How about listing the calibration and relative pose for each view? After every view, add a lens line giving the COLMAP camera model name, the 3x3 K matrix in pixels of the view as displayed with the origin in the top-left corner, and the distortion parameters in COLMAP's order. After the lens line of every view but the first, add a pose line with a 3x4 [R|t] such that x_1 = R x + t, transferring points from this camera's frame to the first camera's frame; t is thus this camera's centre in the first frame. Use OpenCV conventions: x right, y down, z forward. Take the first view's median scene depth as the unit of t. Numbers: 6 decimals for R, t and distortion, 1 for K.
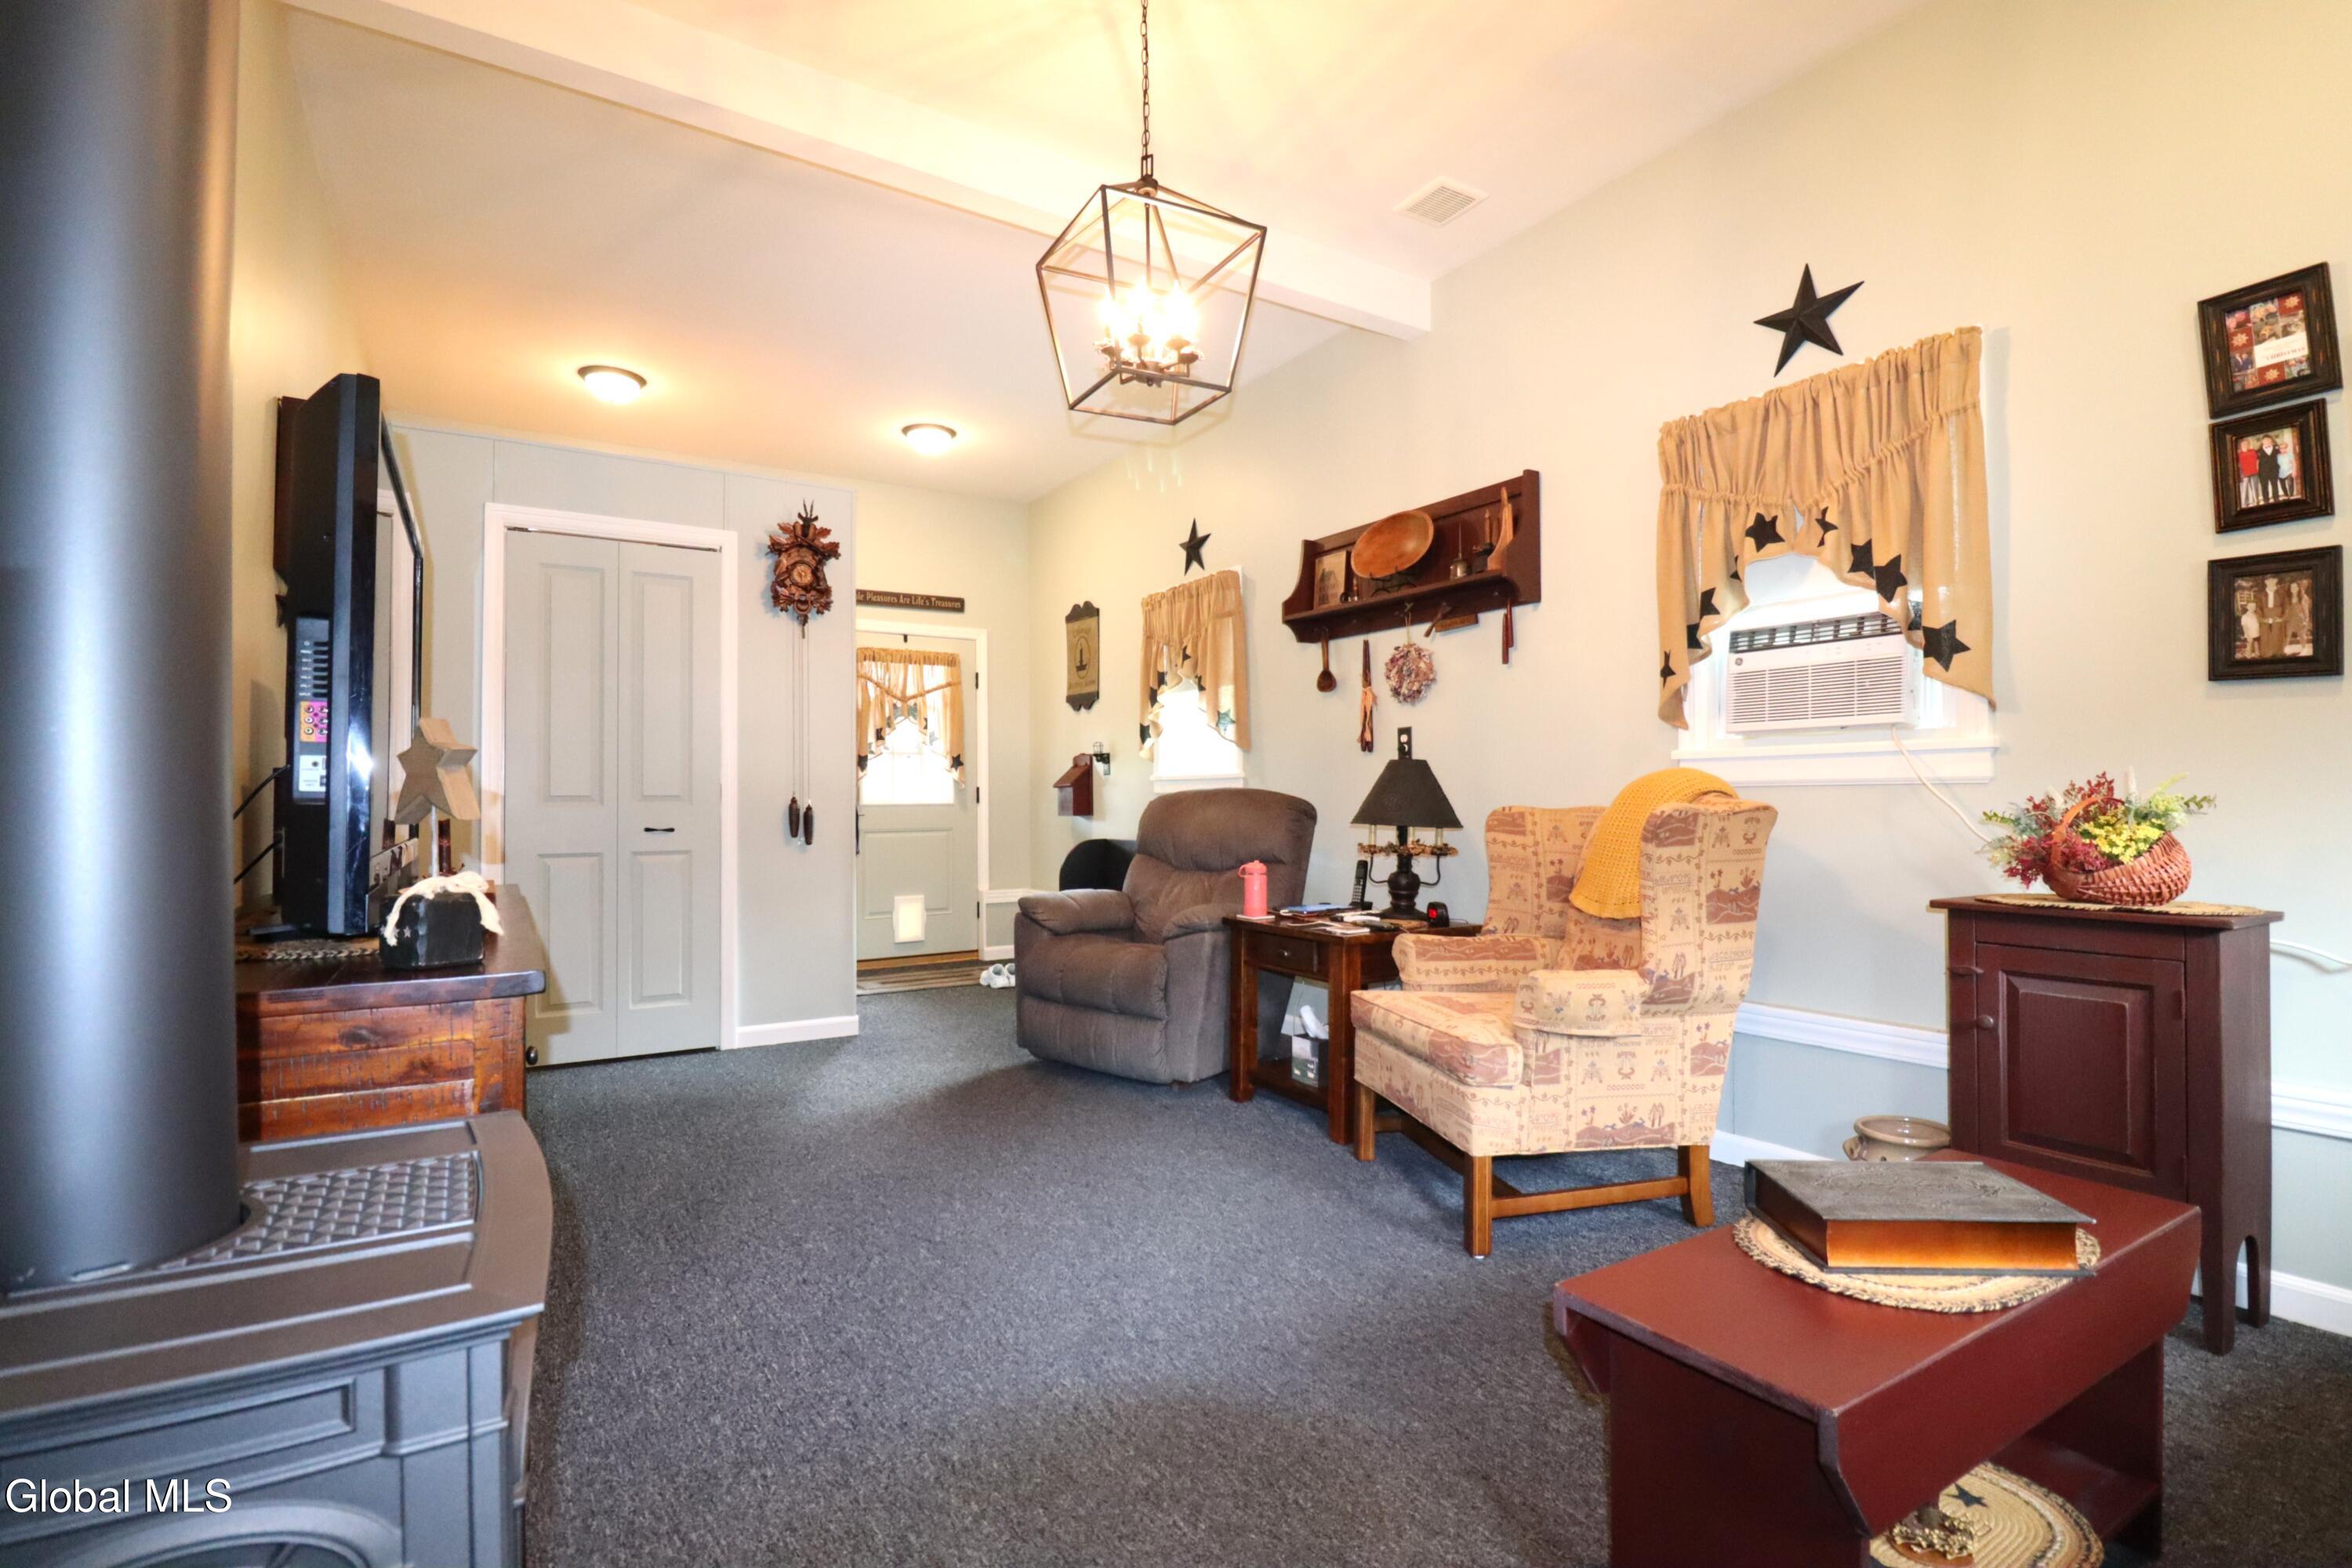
lens RADIAL K [[1087.7, 0, 1172.5], [0, 1087.7, 780.2], [0, 0, 1]] dist [0.002344, -0.015061]
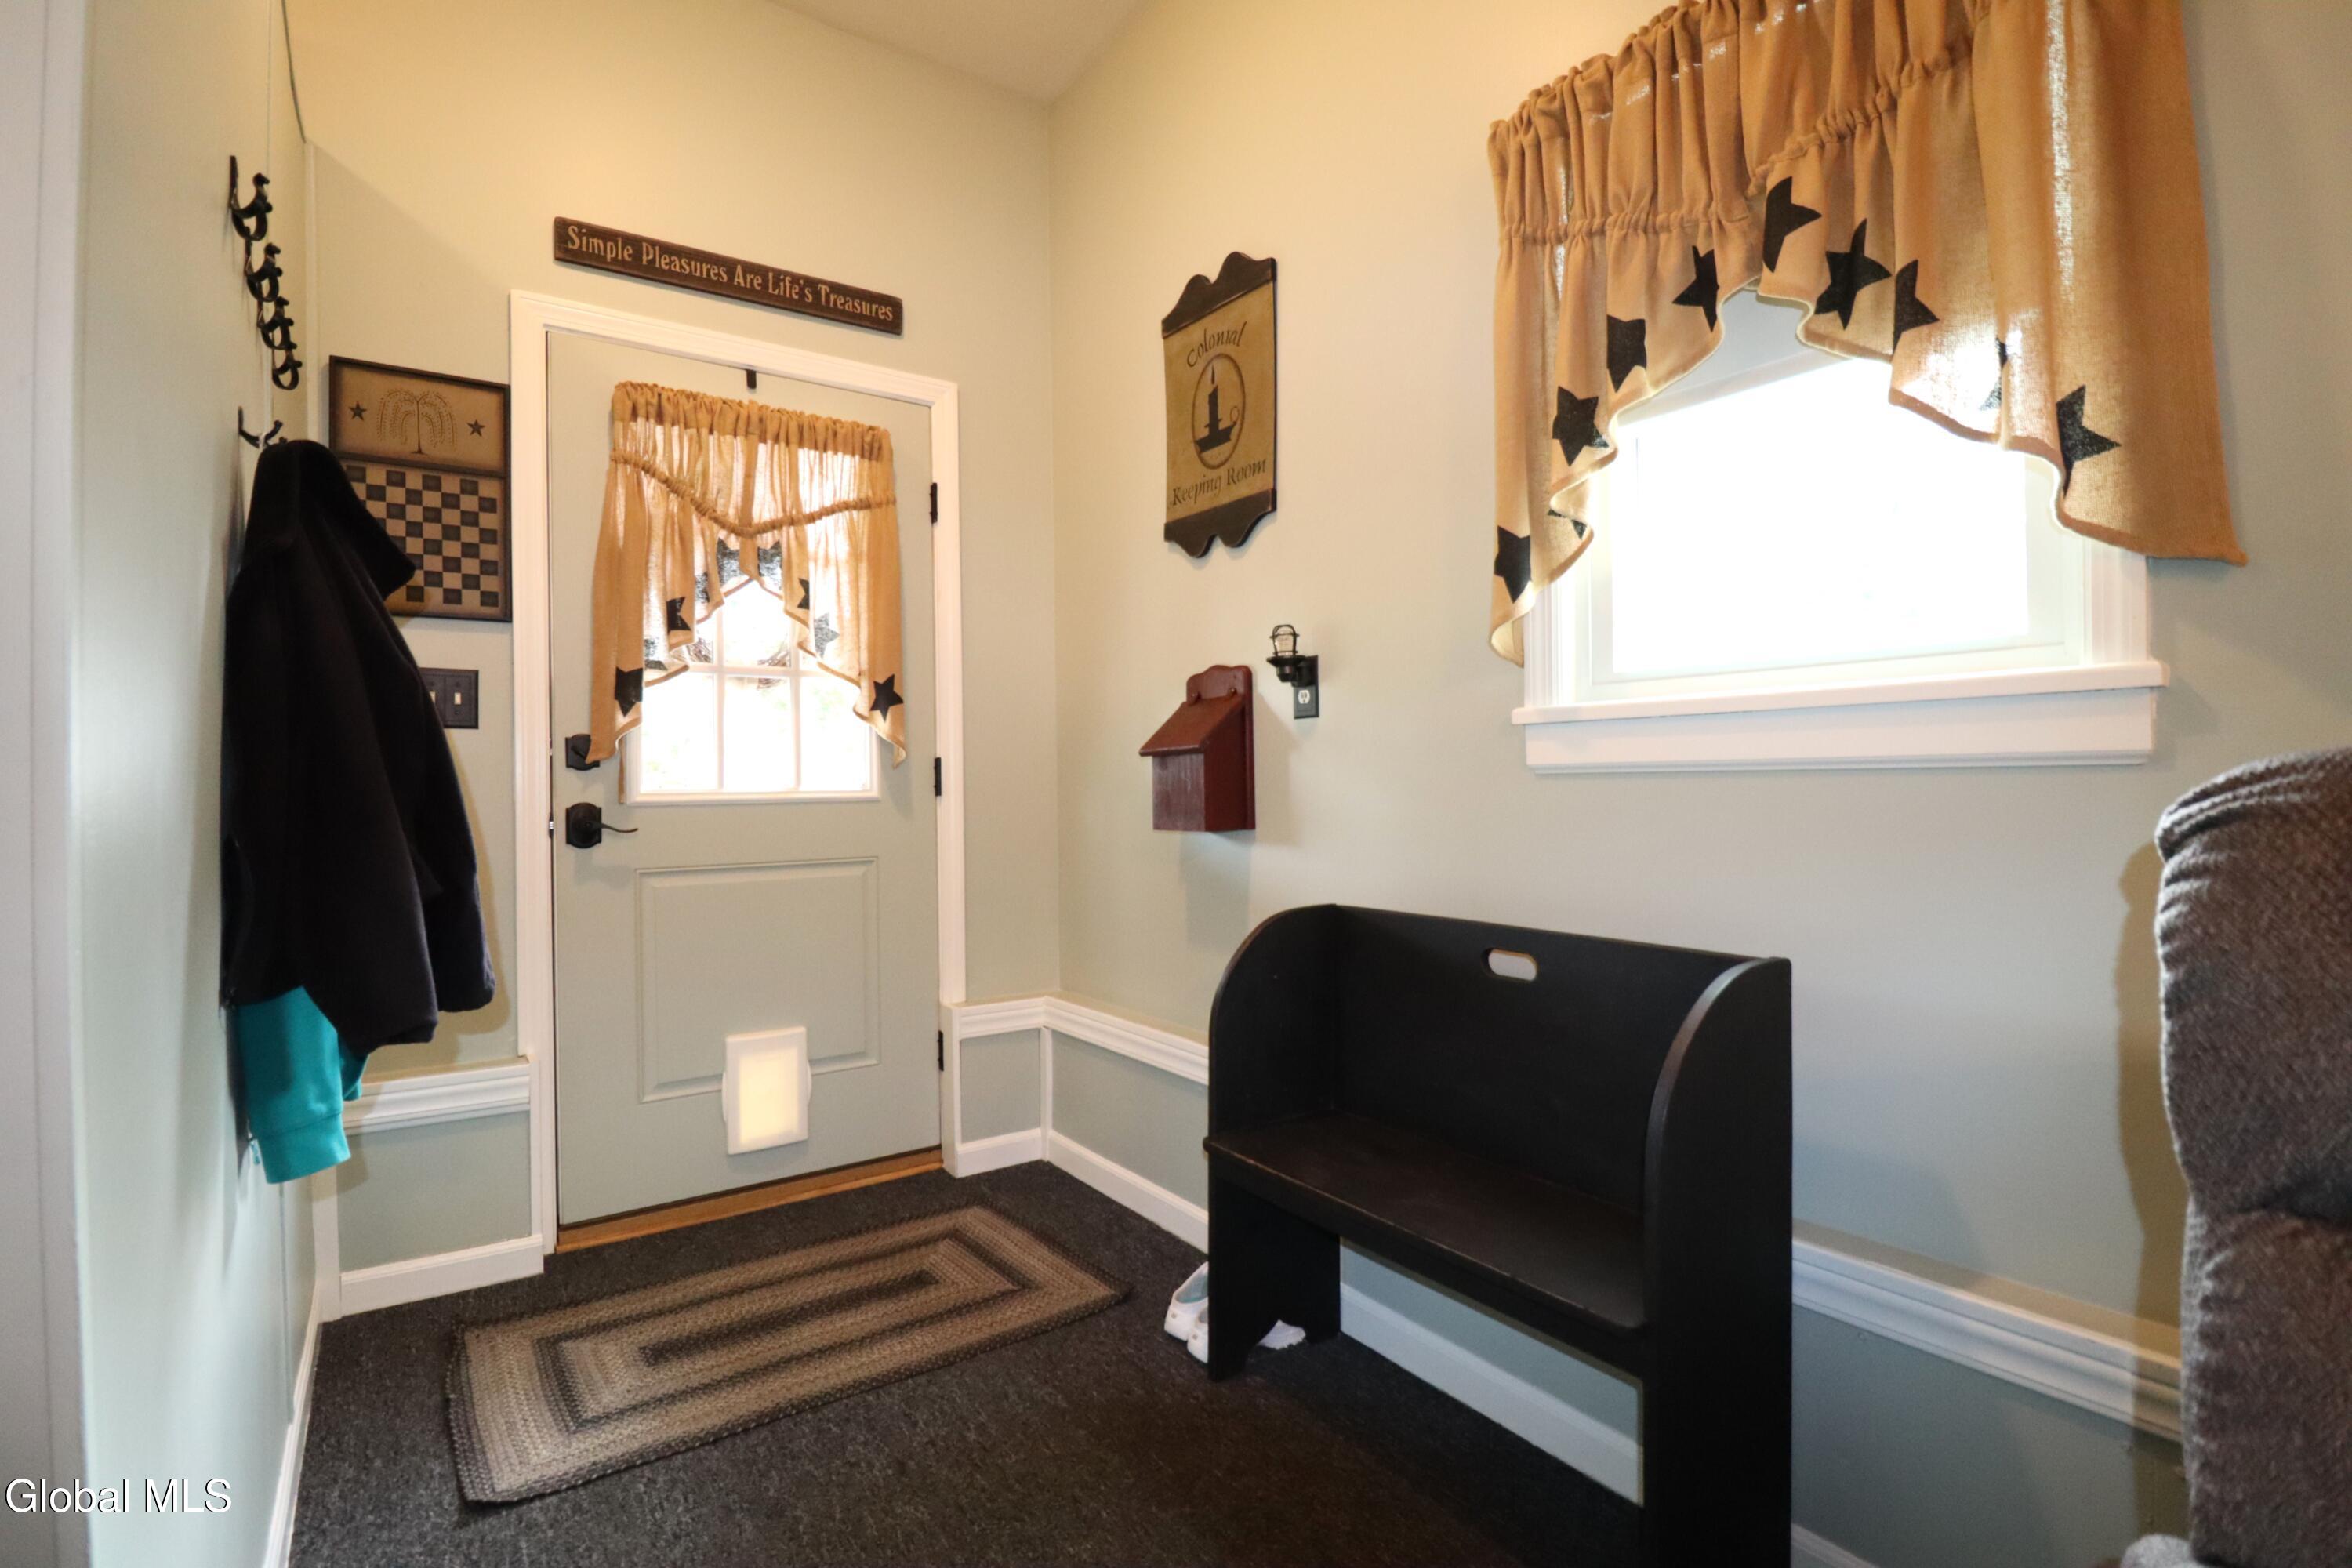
lens RADIAL K [[1087.7, 0, 1172.5], [0, 1087.7, 780.2], [0, 0, 1]] dist [0.002344, -0.015061]
pose [[0.998897, -0.002702, 0.046888, -0.113939], [0.001920, 0.999858, 0.016728, 0.008701], [-0.046926, -0.016619, 0.998760, 0.608100]]
